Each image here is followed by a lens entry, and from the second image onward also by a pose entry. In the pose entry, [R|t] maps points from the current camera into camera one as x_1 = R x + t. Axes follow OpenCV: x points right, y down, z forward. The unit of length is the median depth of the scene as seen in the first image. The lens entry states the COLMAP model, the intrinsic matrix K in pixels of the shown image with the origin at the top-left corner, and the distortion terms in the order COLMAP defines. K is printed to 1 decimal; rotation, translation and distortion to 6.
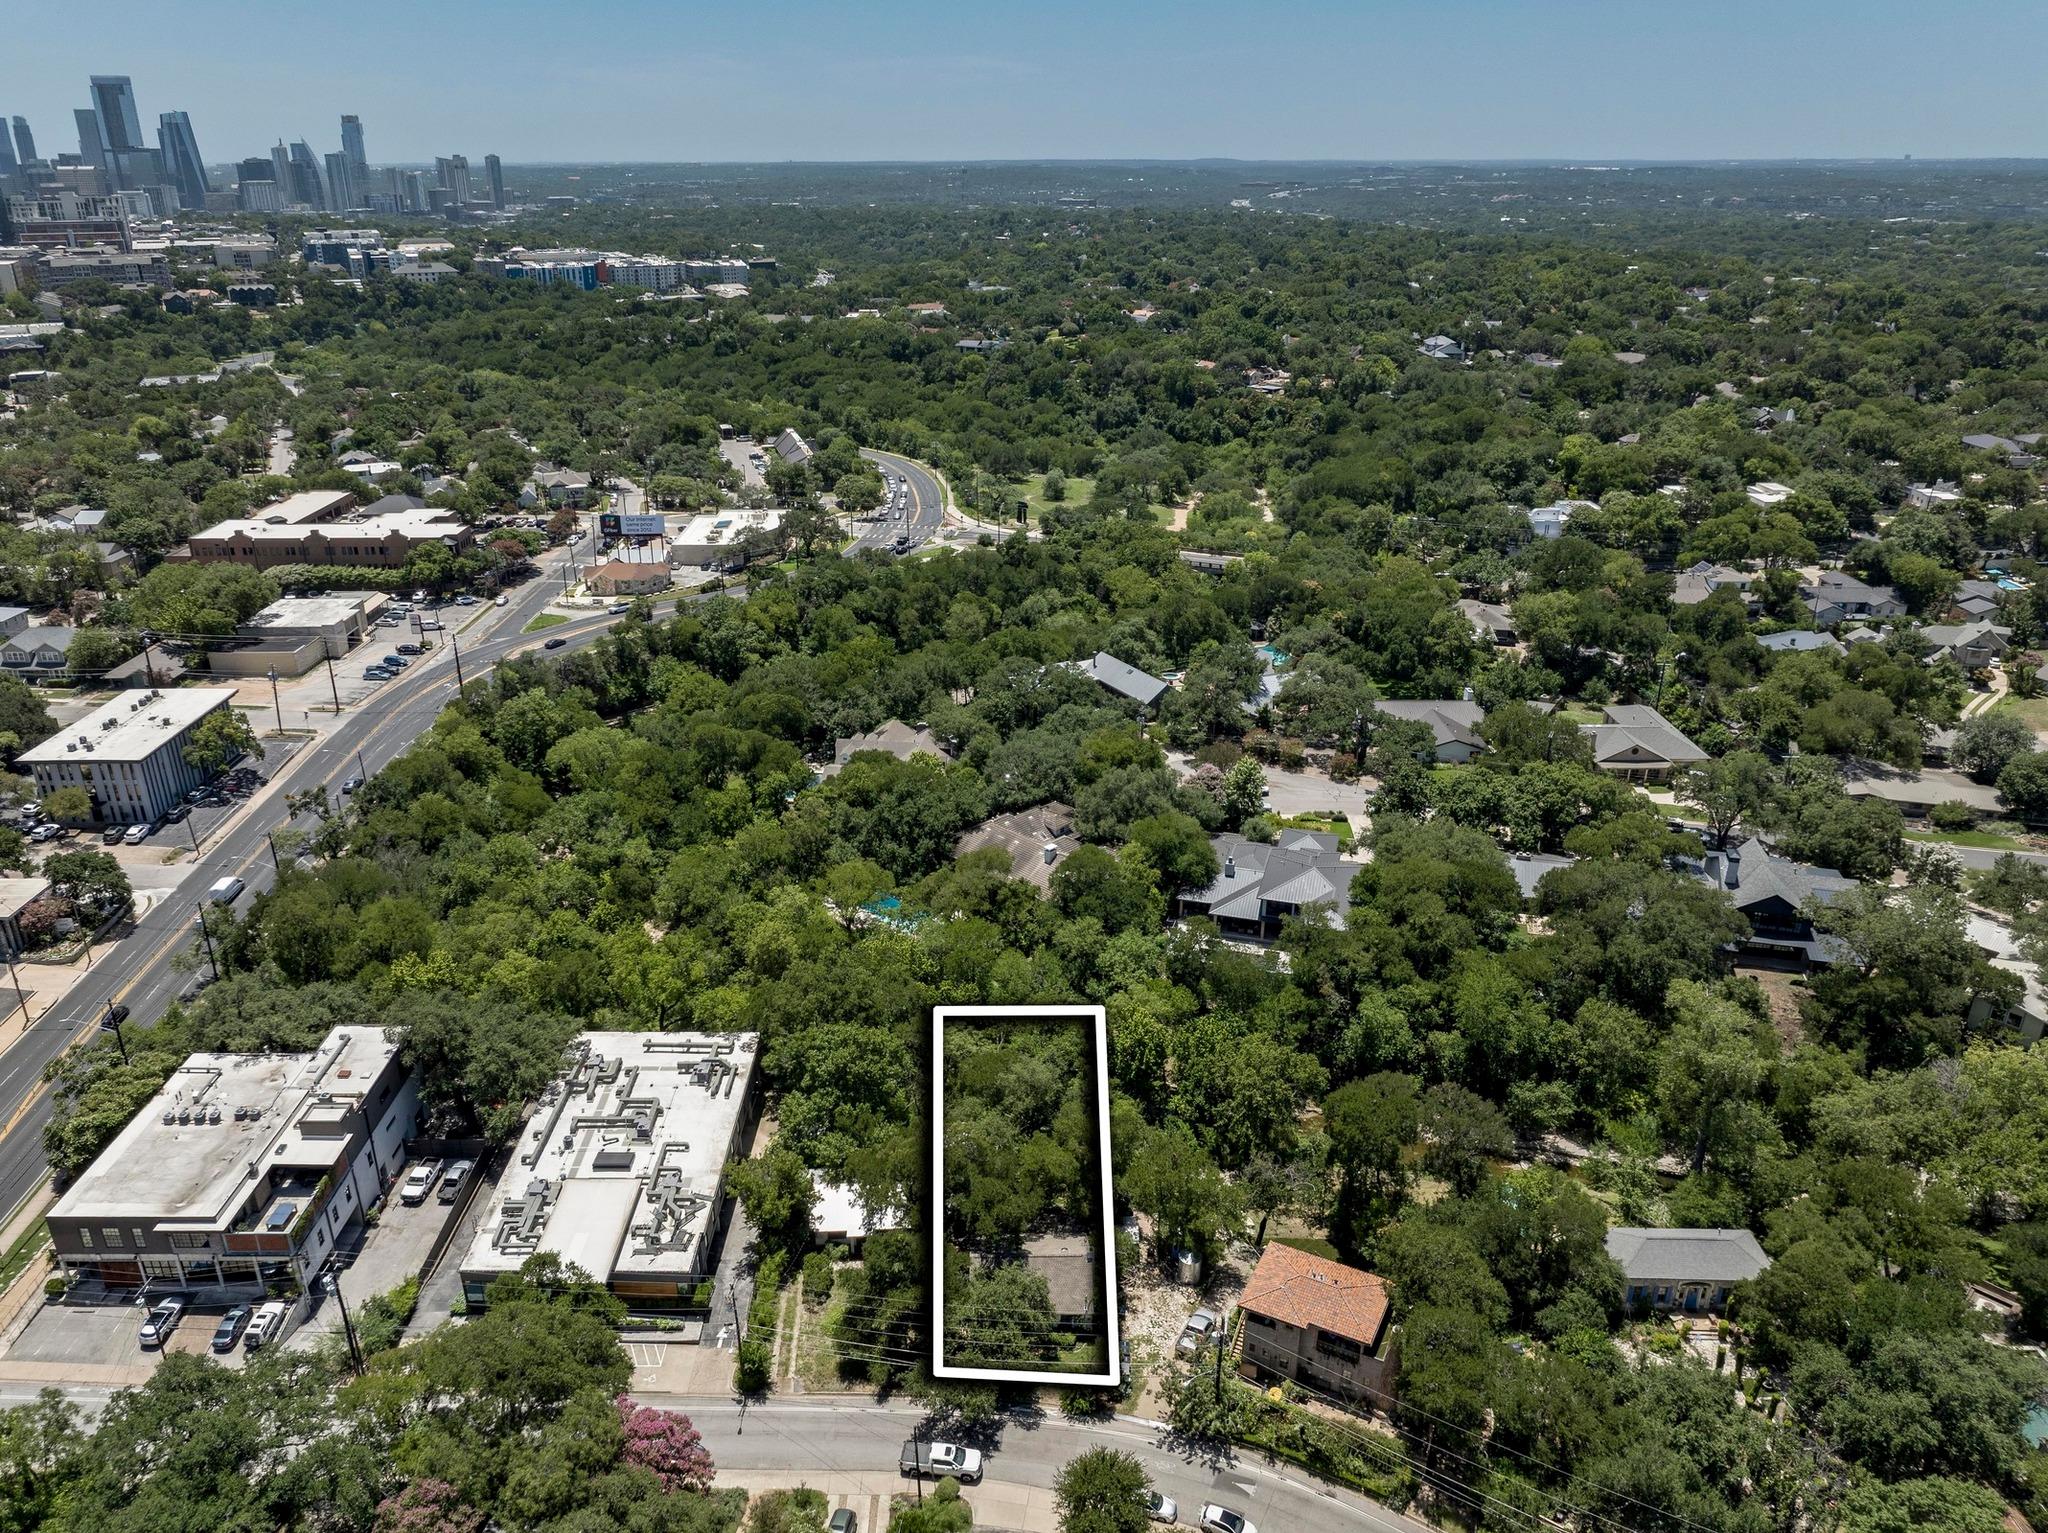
lens RADIAL K [[1452.1, 0, 1025.4], [0, 1452.1, 770.6], [0, 0, 1]] dist [-0.027084, 0.015729]
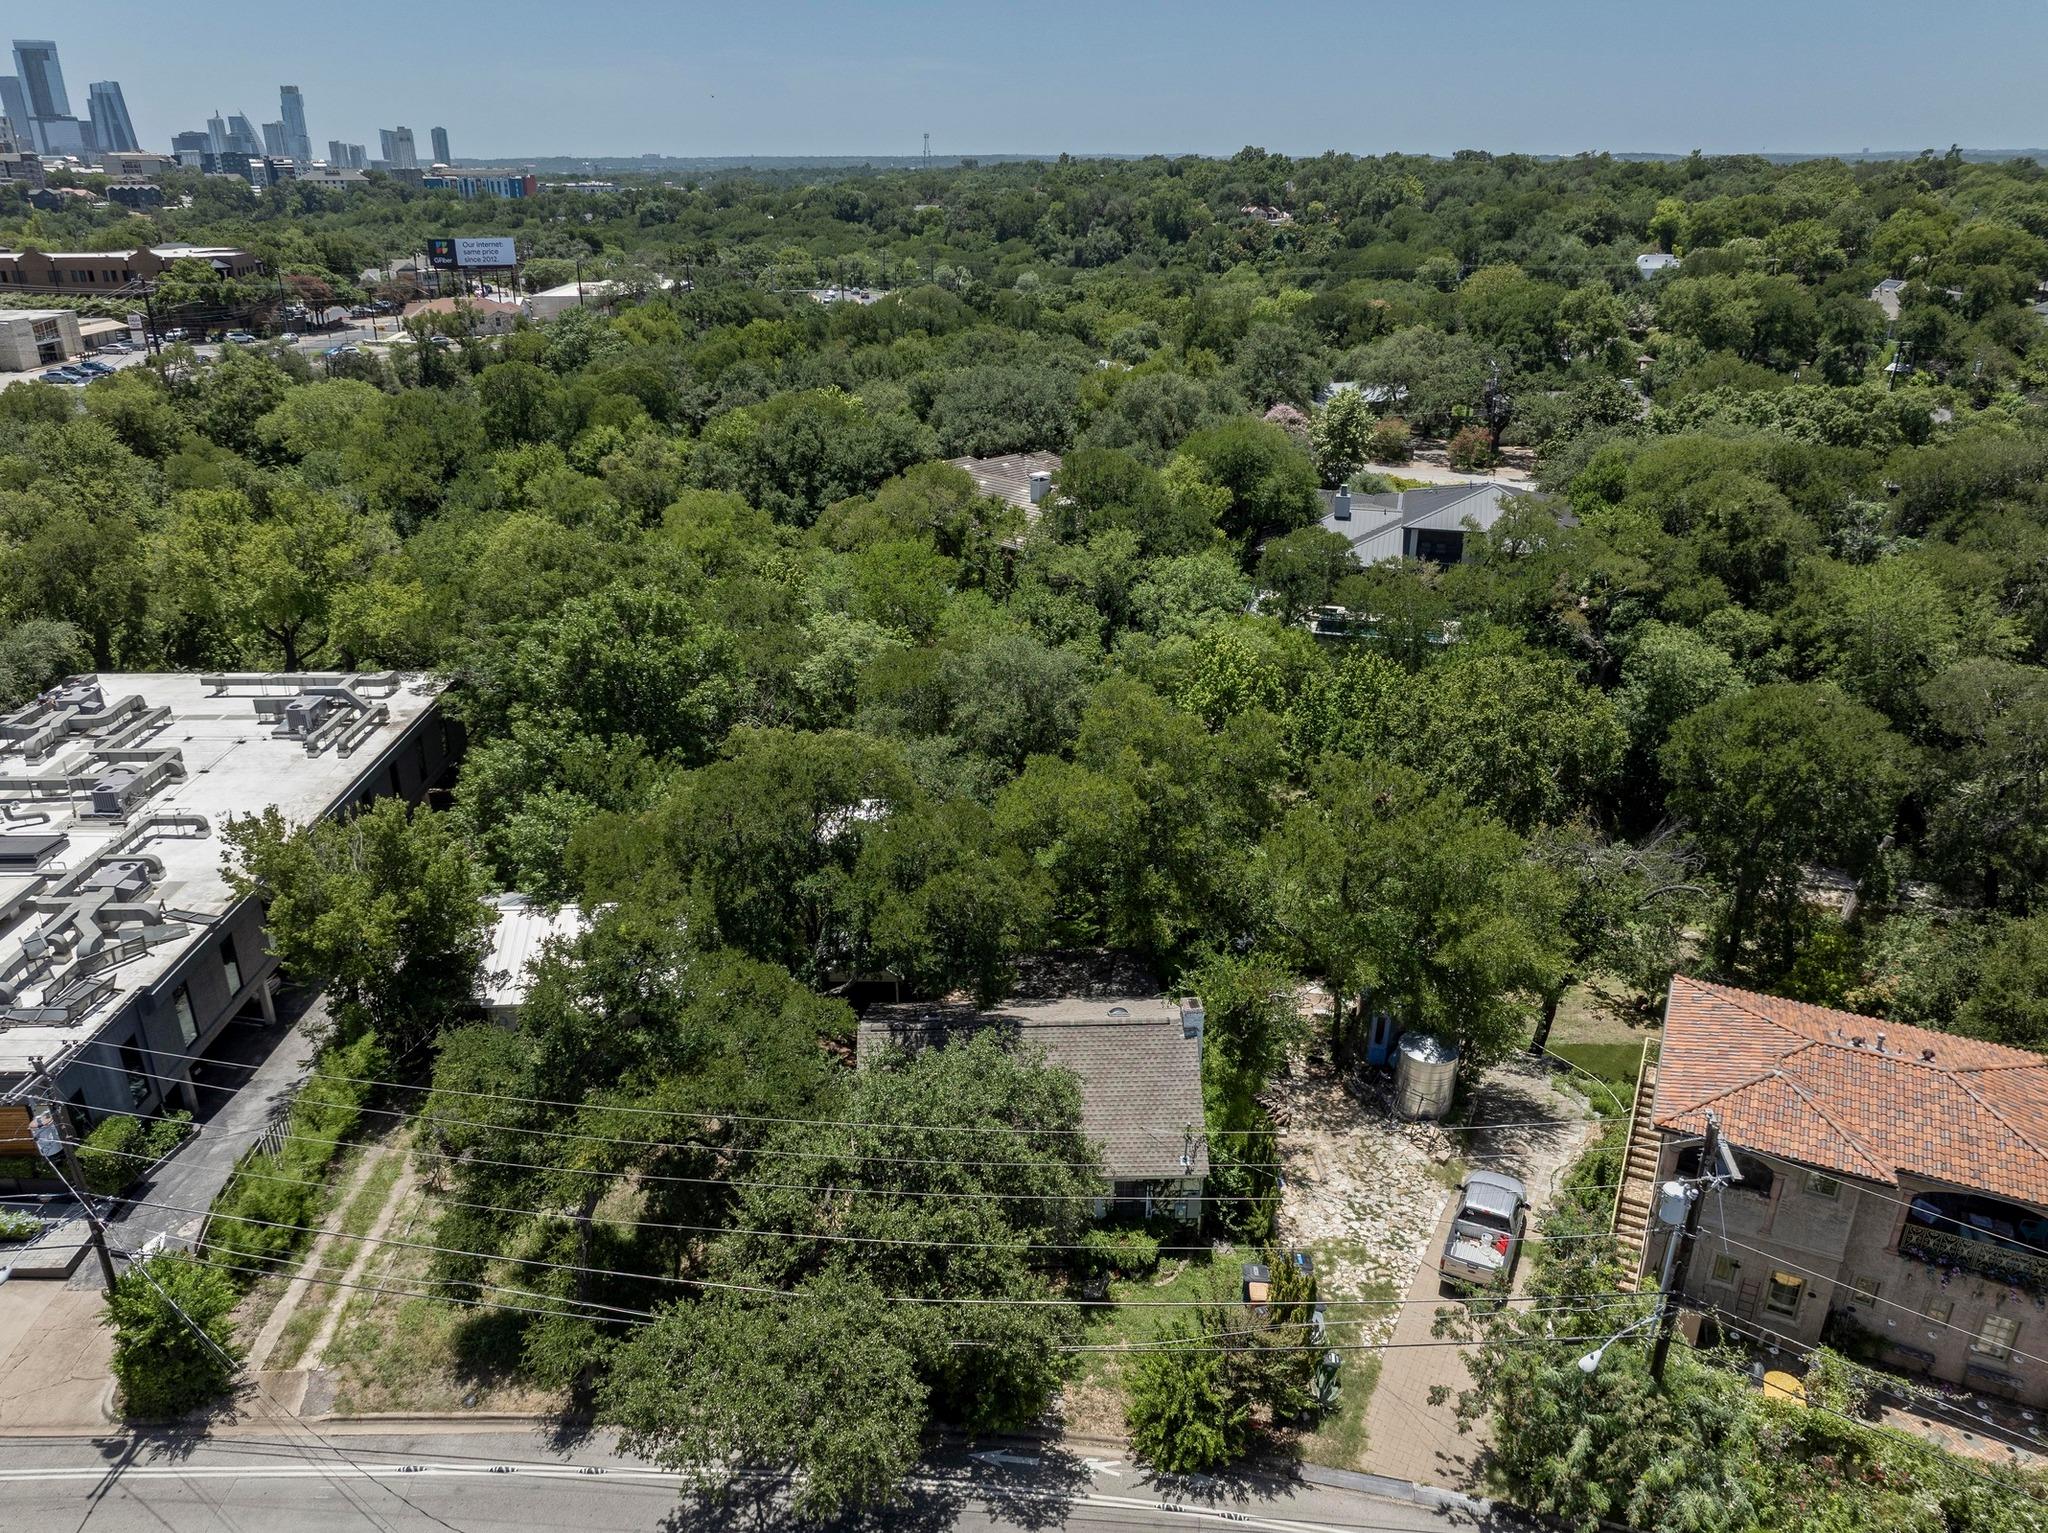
lens RADIAL K [[1452.1, 0, 1014.7], [0, 1452.1, 761.3], [0, 0, 1]] dist [-0.027084, 0.015729]
pose [[0.999826, -0.014599, 0.011604, -0.002633], [0.014702, 0.999853, -0.008843, 0.260177], [-0.011473, 0.009012, 0.999894, 0.607524]]
